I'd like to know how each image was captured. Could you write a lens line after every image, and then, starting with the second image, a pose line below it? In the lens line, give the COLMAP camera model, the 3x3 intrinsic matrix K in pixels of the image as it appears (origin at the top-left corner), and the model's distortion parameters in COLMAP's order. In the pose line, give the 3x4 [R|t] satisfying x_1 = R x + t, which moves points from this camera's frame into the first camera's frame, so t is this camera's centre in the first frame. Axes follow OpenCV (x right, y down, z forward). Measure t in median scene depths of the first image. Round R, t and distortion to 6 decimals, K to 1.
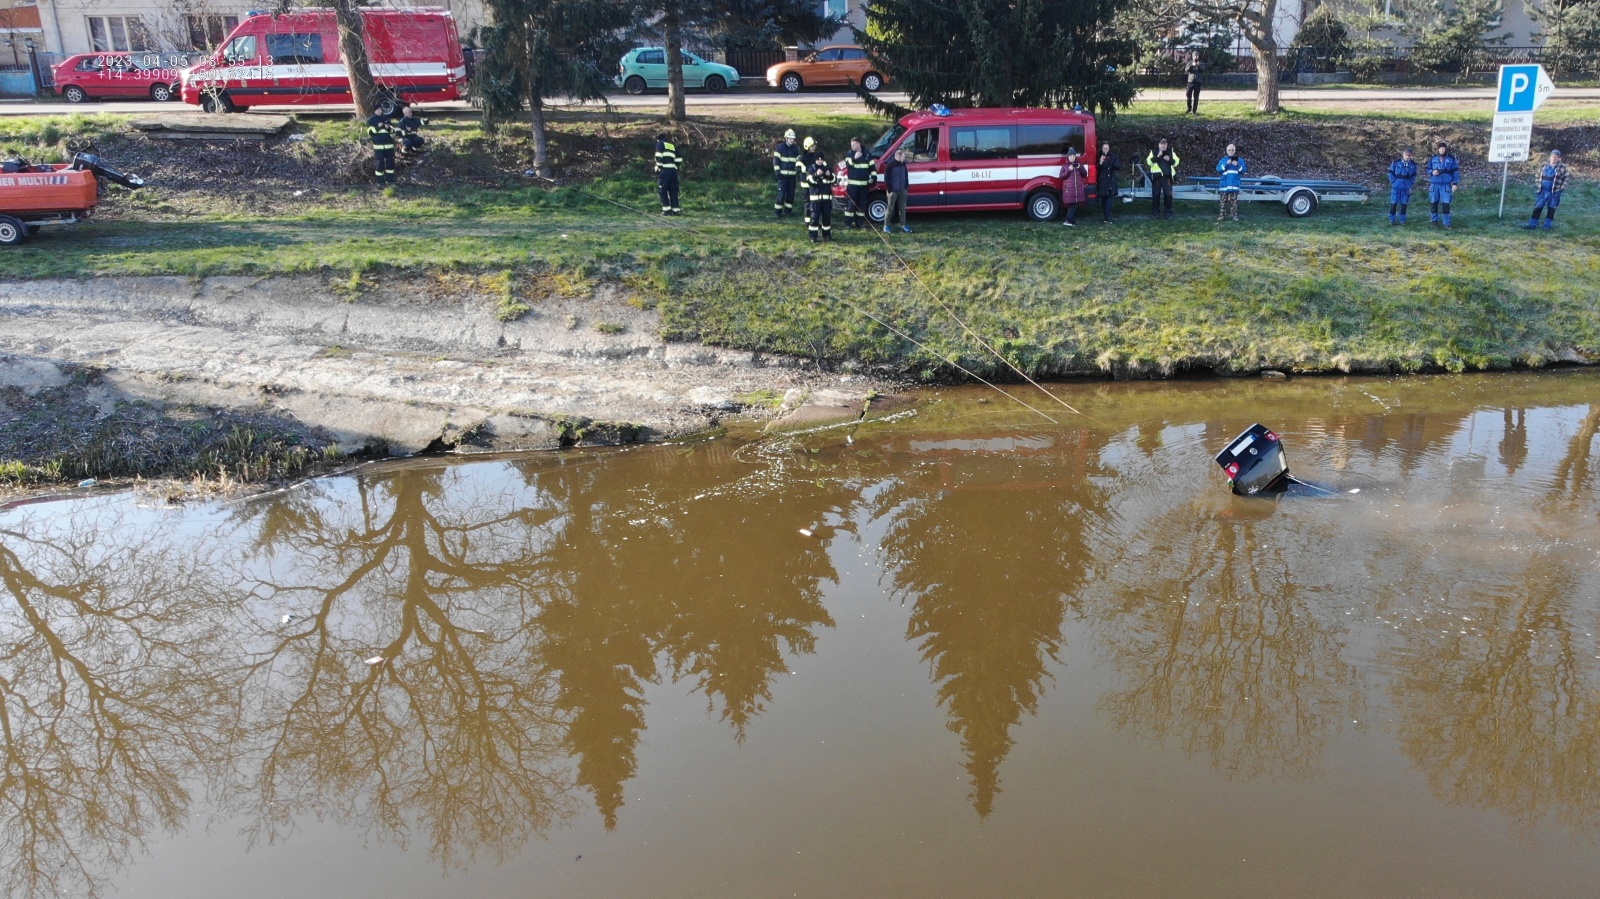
lens RADIAL K [[1453.5, 0, 972.5], [0, 1453.5, 452.5], [0, 0, 1]] dist [-0.000938, -0.006405]
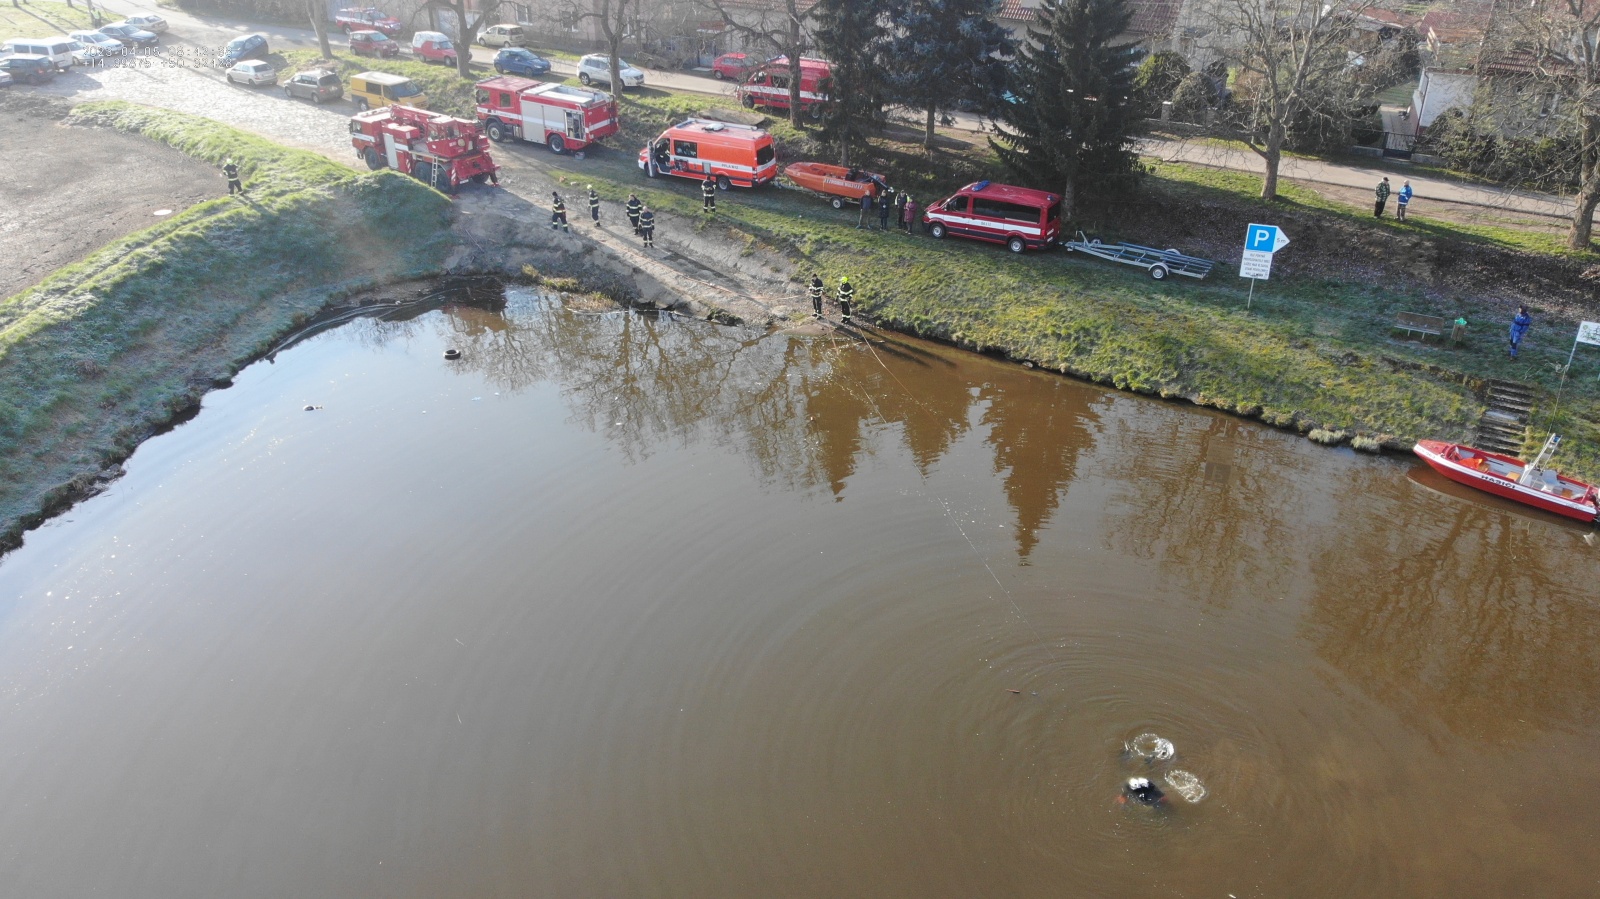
lens RADIAL K [[1346.0, 0, 748.6], [0, 1346.0, 448.6], [0, 0, 1]] dist [-0.000170, 0.001411]
pose [[0.748292, 0.300130, -0.591591, 1.051544], [-0.198998, 0.952286, 0.231412, -0.295513], [0.632818, -0.055438, 0.772314, -0.681121]]
